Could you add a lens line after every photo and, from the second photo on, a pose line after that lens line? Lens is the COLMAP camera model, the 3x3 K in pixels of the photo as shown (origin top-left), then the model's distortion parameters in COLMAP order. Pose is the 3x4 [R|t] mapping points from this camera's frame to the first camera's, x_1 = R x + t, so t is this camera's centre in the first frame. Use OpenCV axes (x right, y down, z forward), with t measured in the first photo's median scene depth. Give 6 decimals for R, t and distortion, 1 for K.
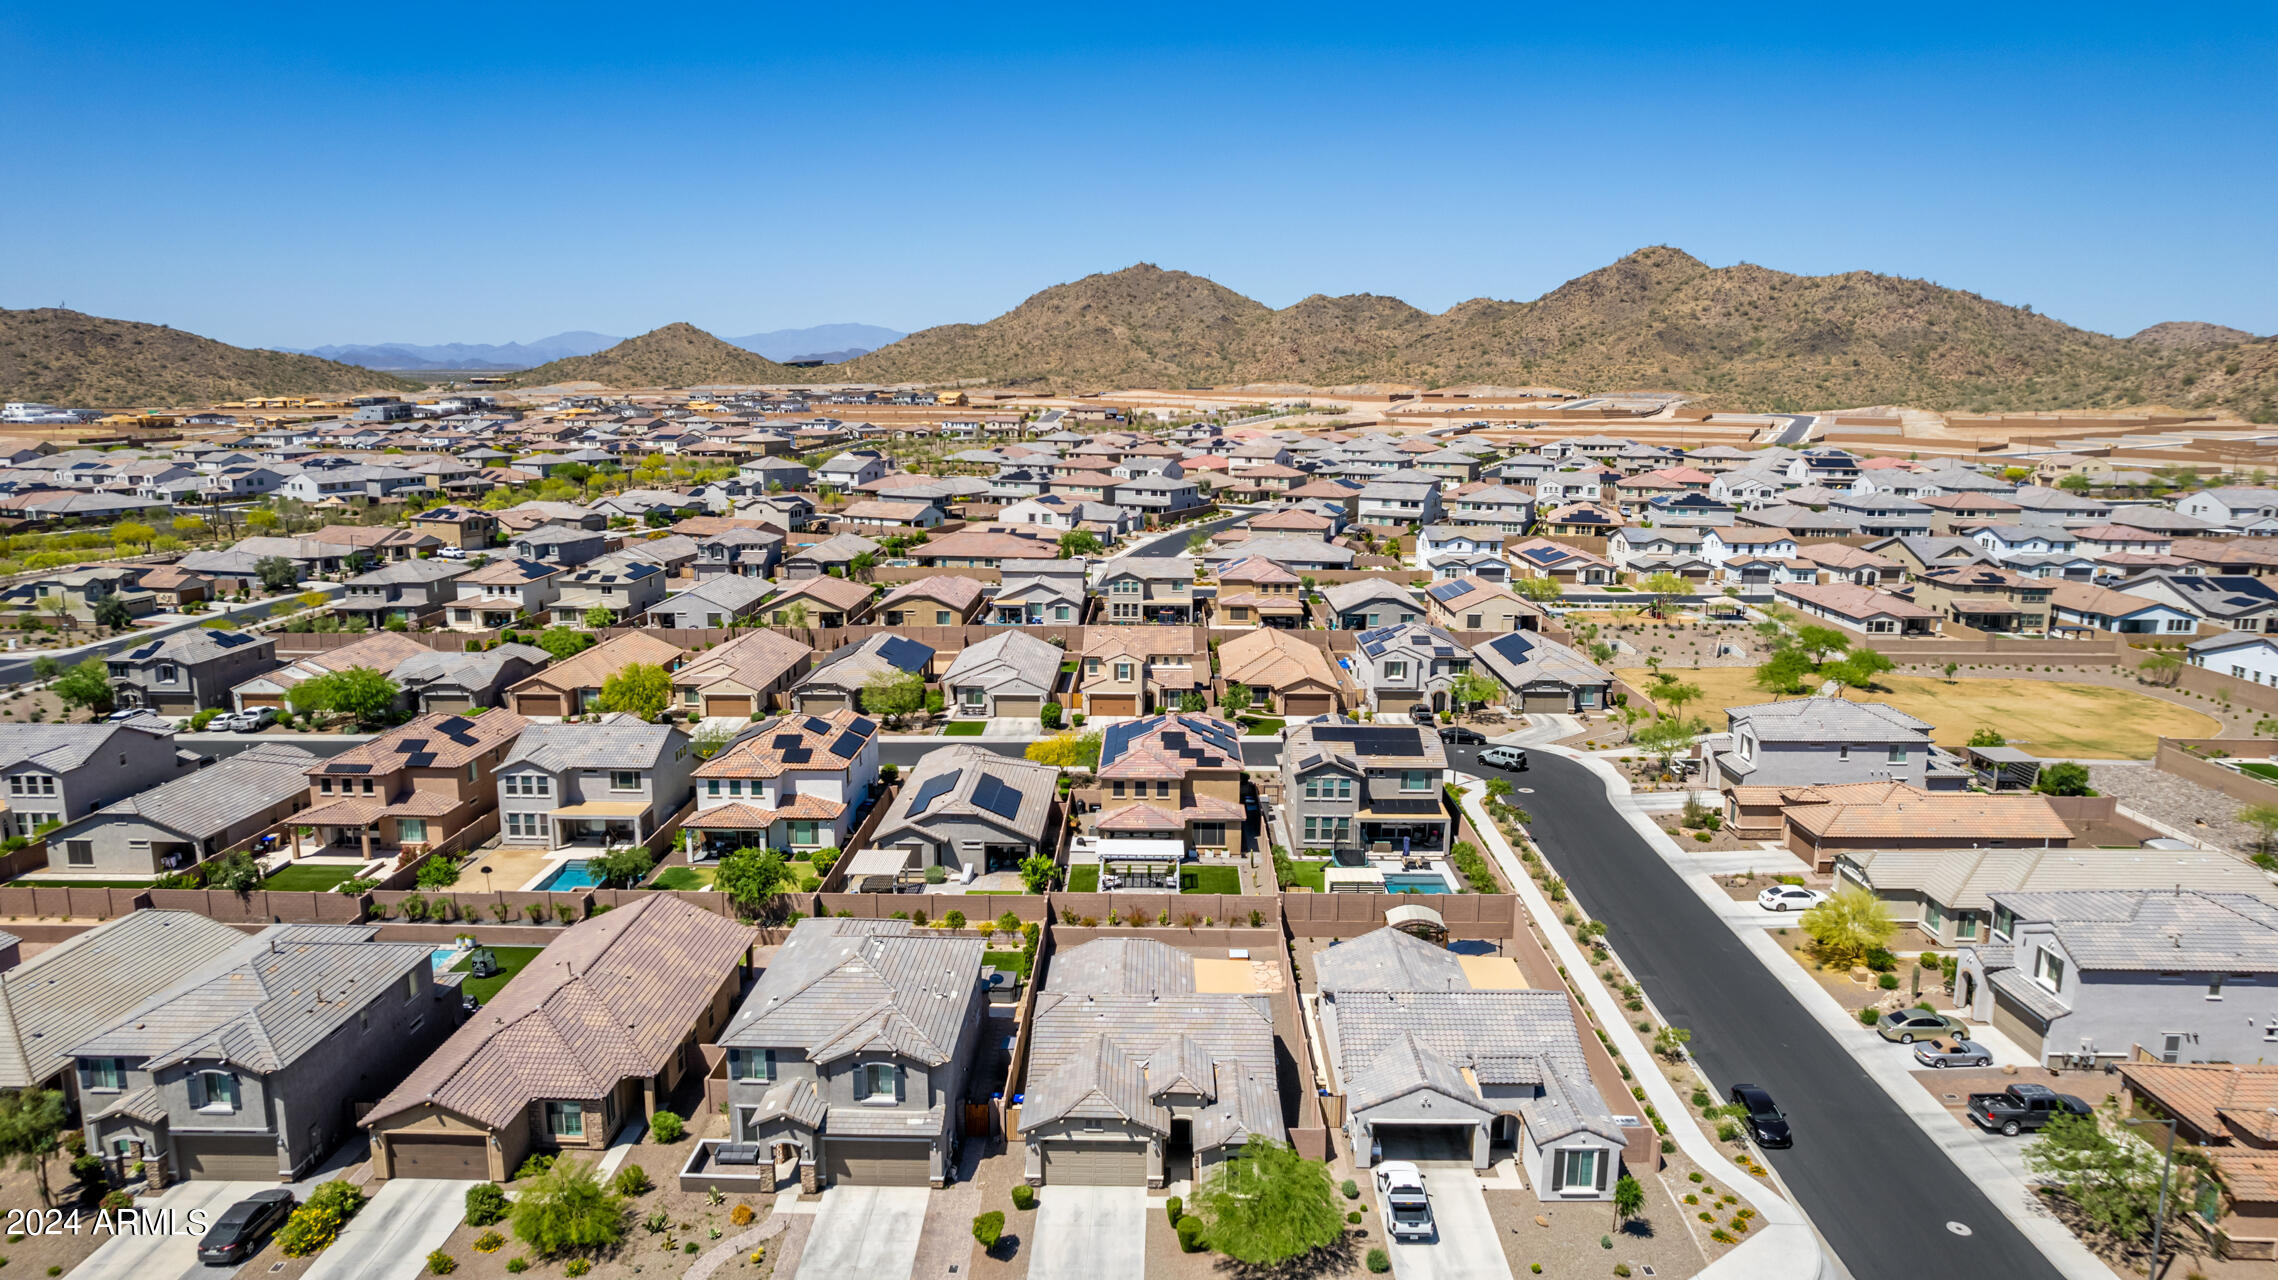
lens RADIAL K [[1464.6, 0, 1141.2], [0, 1464.6, 641.9], [0, 0, 1]] dist [-0.074132, 0.064268]
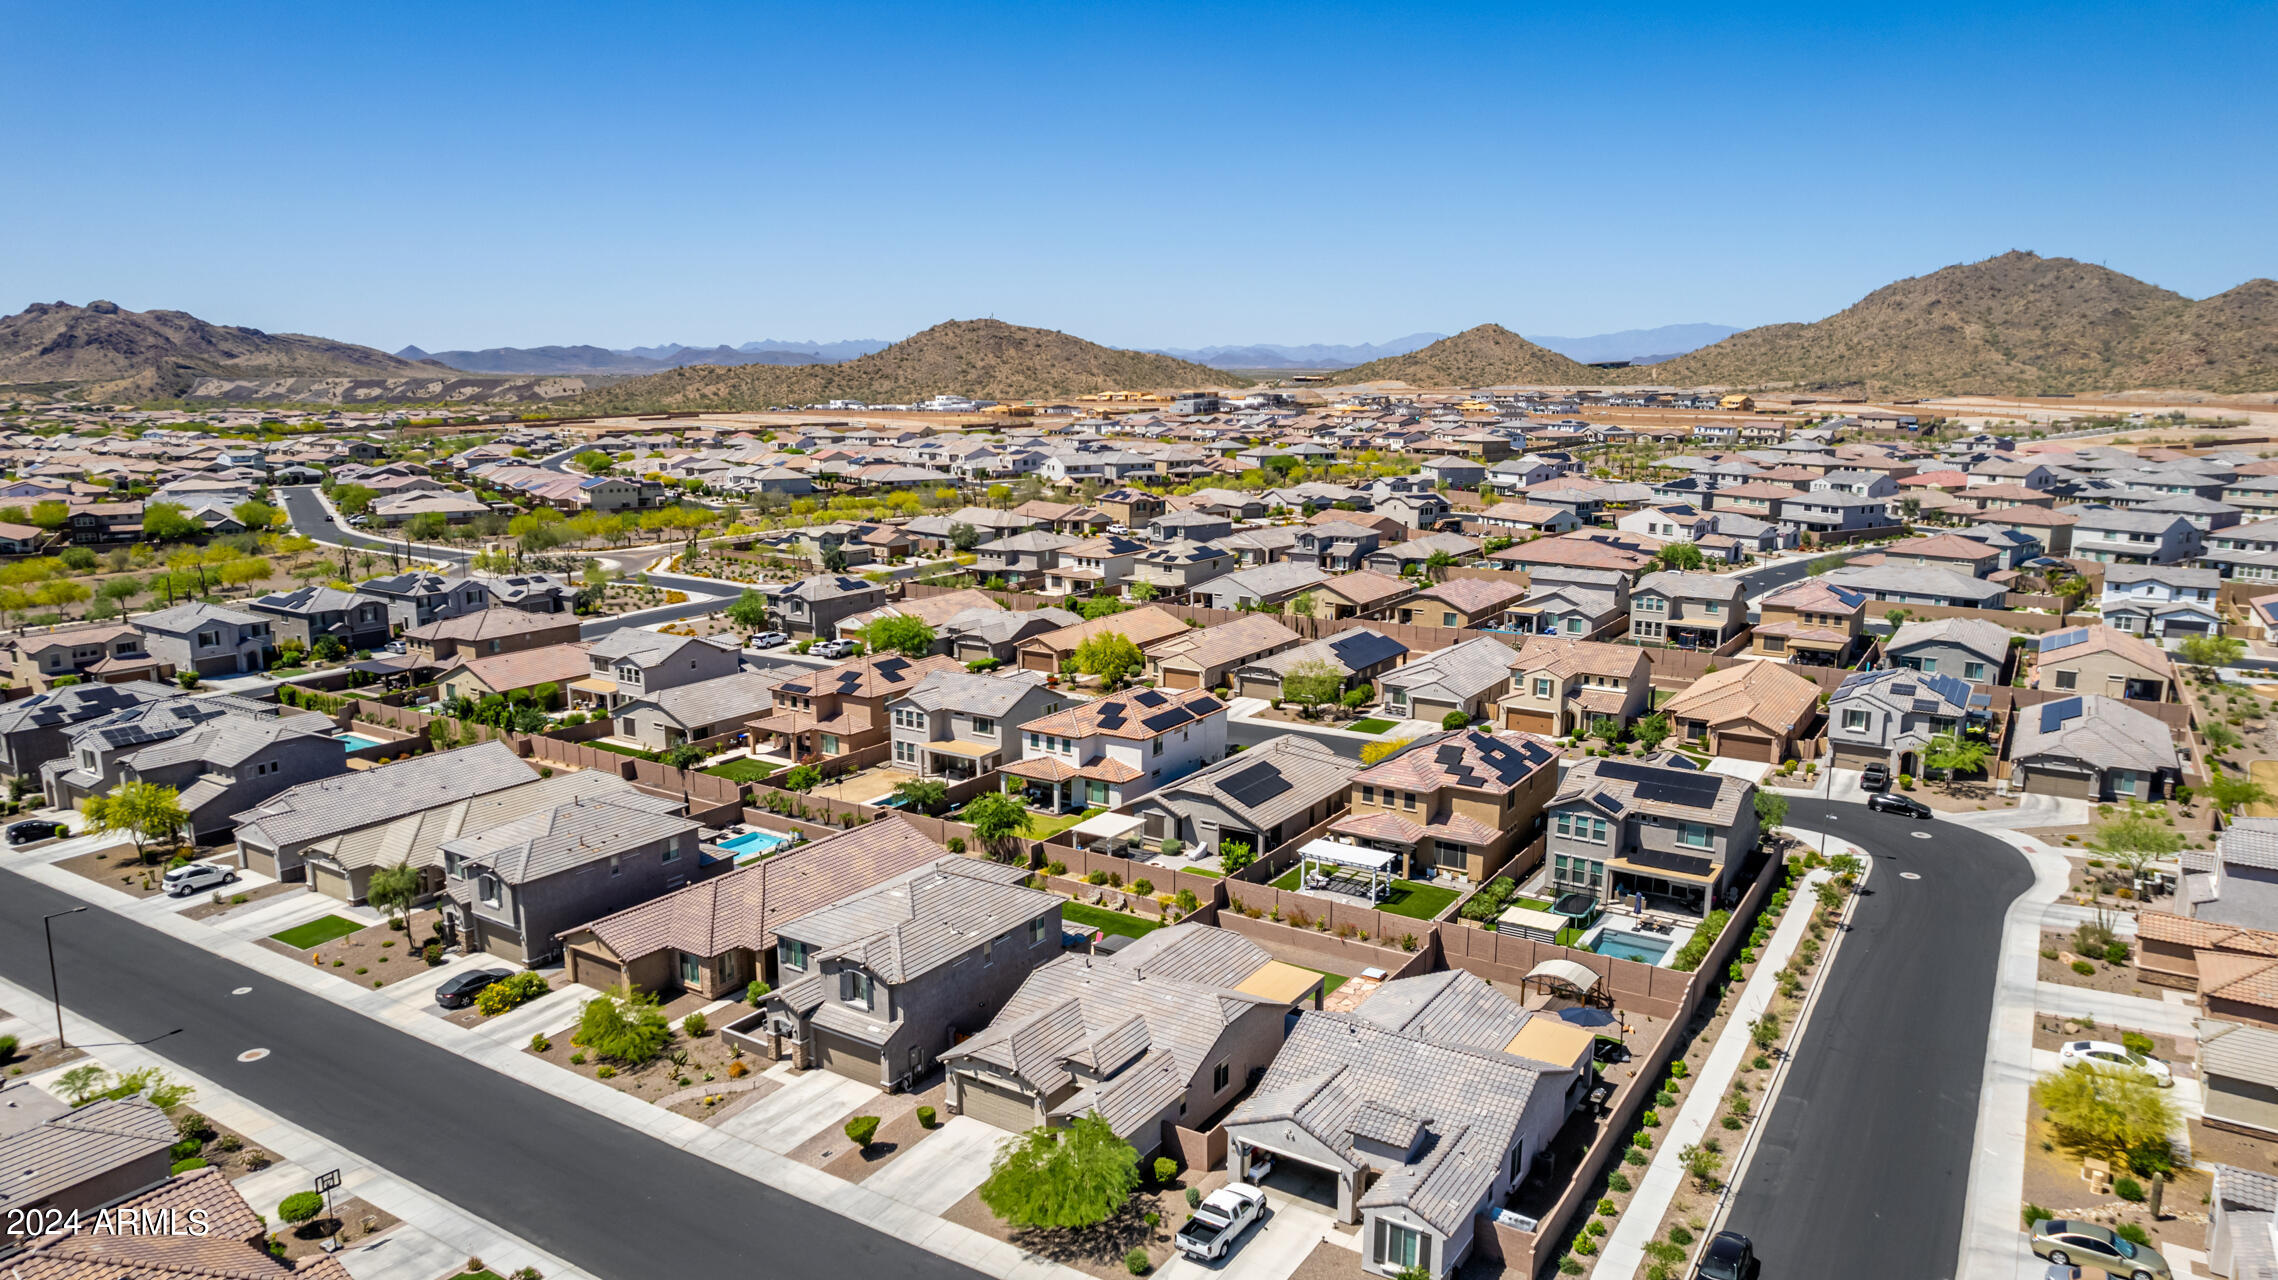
lens RADIAL K [[1464.6, 0, 1141.3], [0, 1464.6, 646.1], [0, 0, 1]] dist [-0.074132, 0.064268]
pose [[0.849433, 0.094841, -0.519105, 0.250792], [-0.093778, 0.995189, 0.028369, -0.008673], [0.519298, 0.024583, 0.854240, 0.055253]]
